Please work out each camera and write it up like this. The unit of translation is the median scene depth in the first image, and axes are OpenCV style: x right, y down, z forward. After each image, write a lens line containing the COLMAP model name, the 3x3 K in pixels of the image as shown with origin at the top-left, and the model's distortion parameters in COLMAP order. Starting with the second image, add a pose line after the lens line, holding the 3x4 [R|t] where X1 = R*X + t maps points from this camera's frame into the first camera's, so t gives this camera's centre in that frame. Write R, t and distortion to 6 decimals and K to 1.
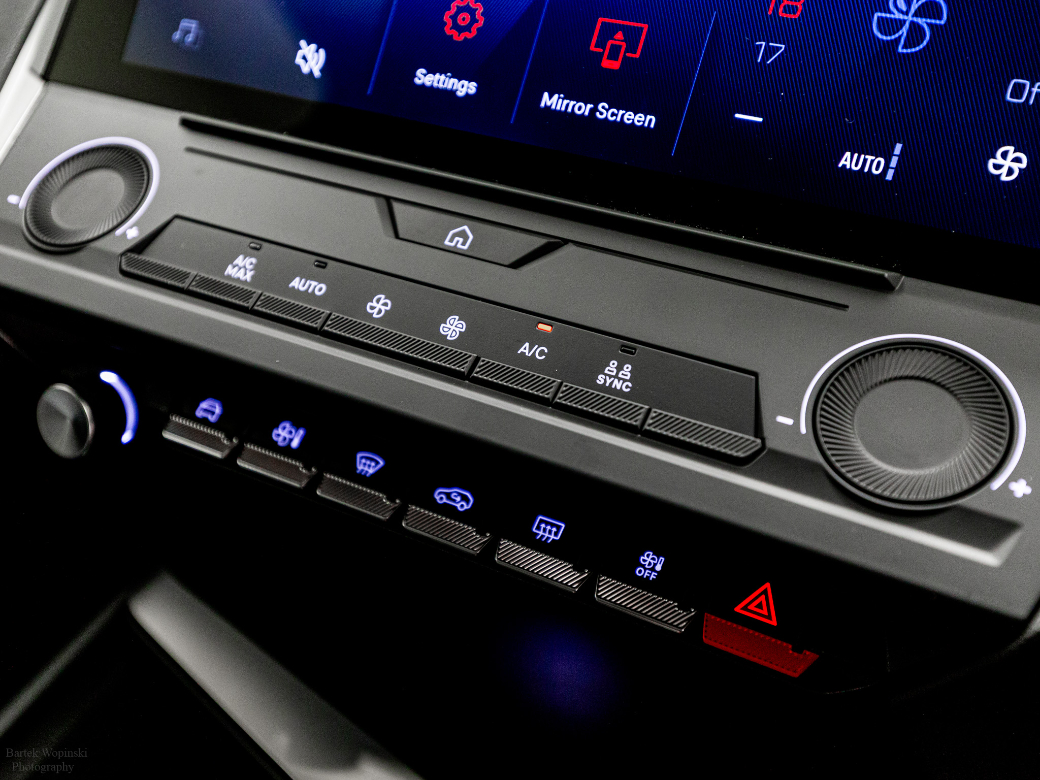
lens RADIAL K [[1127.6, 0, 519.2], [0, 1127.6, 390.6], [0, 0, 1]] dist [0.004465, 0.000000]
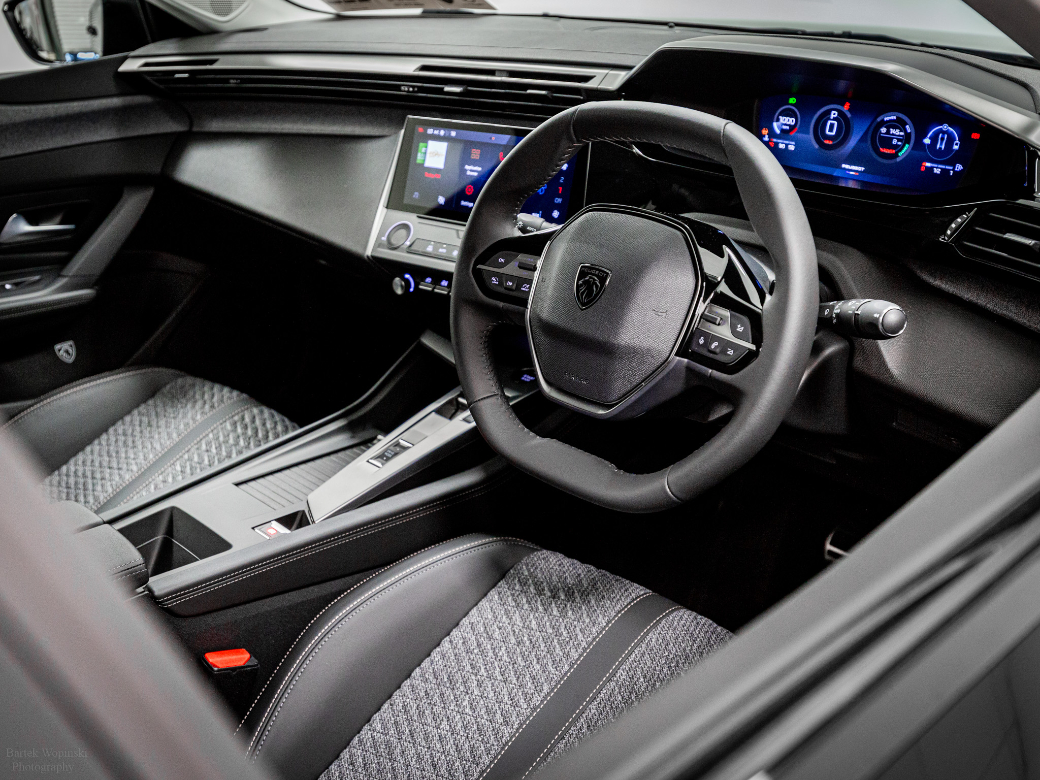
lens RADIAL K [[1127.6, 0, 519.7], [0, 1127.6, 389.5], [0, 0, 1]] dist [0.004465, 0.000000]
pose [[0.959470, -0.083273, -0.269226, 1.245731], [0.096498, 0.994673, 0.036240, 0.322280], [0.264774, -0.060751, 0.962395, -3.248288]]
